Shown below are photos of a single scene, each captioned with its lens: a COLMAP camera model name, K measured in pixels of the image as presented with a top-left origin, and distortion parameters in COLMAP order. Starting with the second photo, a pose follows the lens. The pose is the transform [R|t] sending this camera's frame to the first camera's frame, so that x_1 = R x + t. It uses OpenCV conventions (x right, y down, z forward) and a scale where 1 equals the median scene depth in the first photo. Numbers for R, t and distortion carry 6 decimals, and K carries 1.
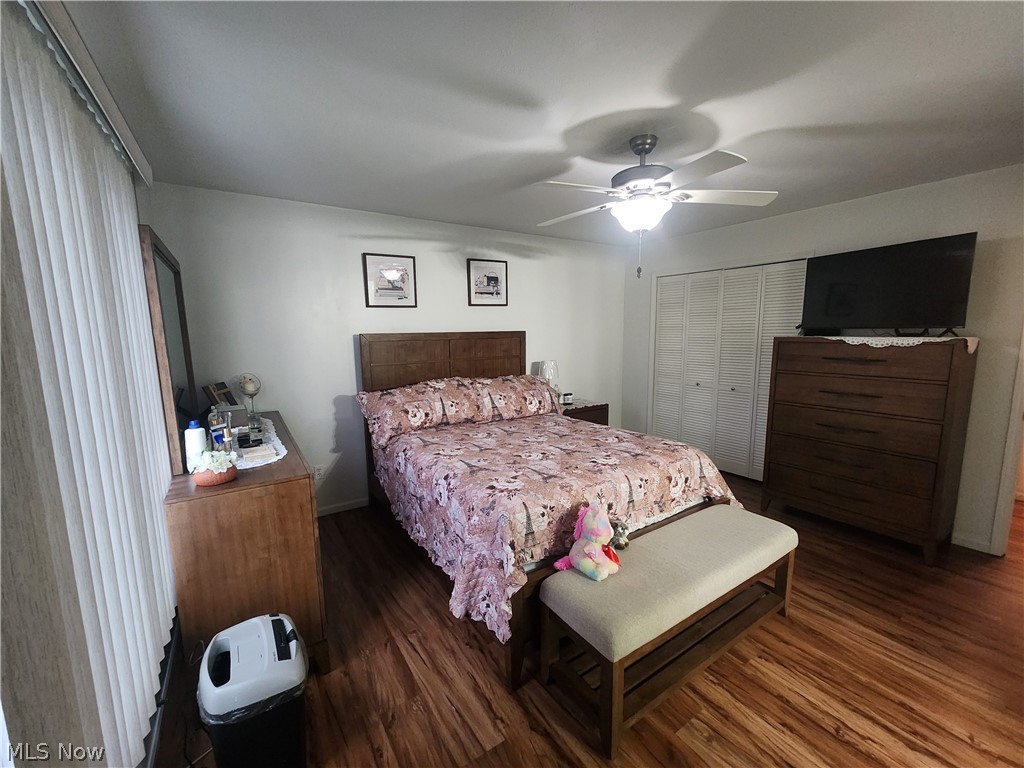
lens RADIAL K [[415.1, 0, 511.0], [0, 415.1, 386.9], [0, 0, 1]] dist [-0.001248, -0.001108]
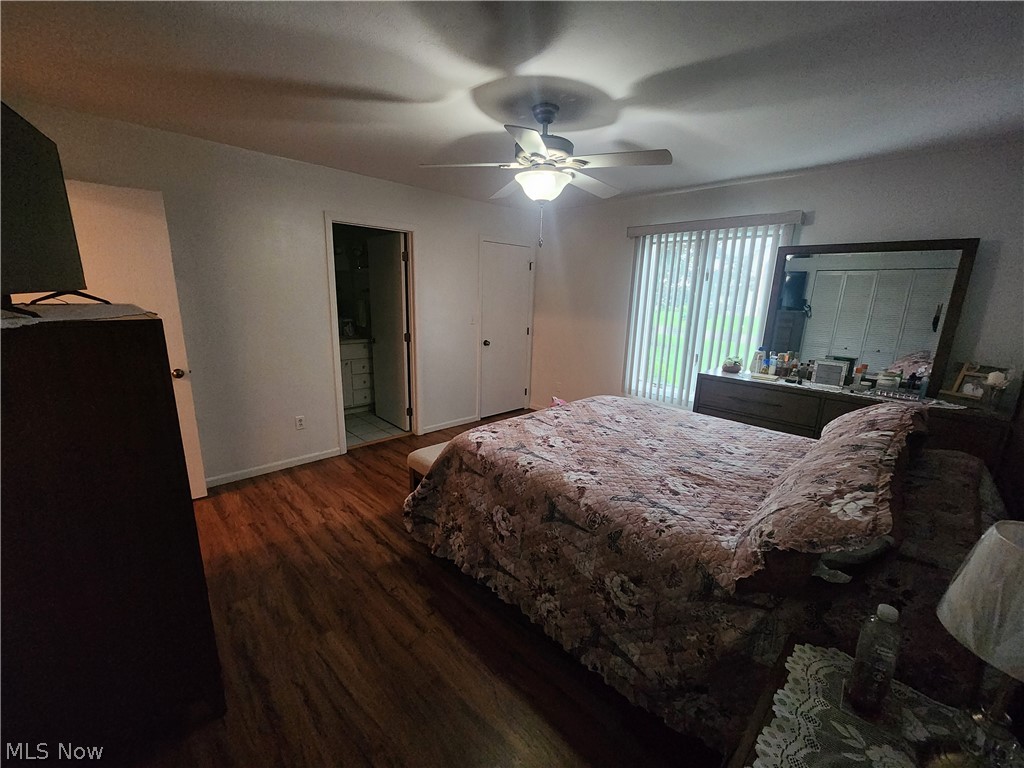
lens RADIAL K [[415.1, 0, 511.0], [0, 415.1, 386.9], [0, 0, 1]] dist [-0.001248, -0.001108]
pose [[-0.982131, 0.028311, -0.186059, 0.433239], [-0.041082, 0.932529, 0.358751, -0.227762], [0.183662, 0.359984, -0.914702, 1.532175]]
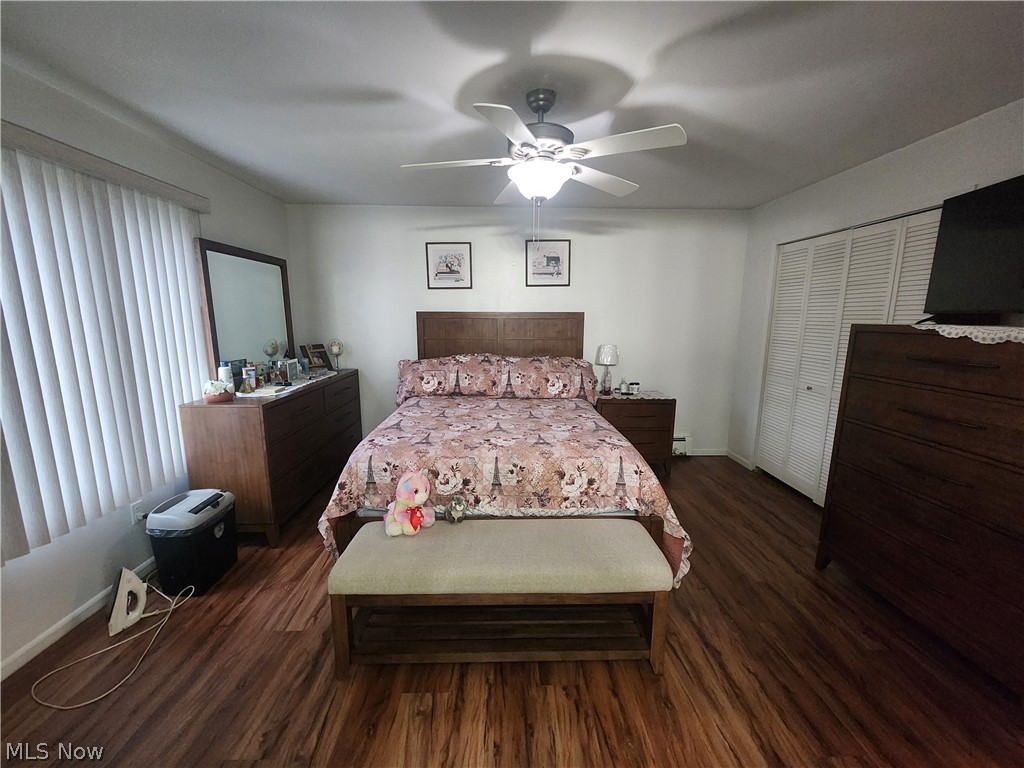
lens RADIAL K [[415.1, 0, 511.0], [0, 415.1, 386.9], [0, 0, 1]] dist [-0.001248, -0.001108]
pose [[0.848444, 0.107429, -0.518268, 0.567301], [-0.089050, 0.994200, 0.060302, -0.009017], [0.521740, -0.005011, 0.853090, 0.134190]]
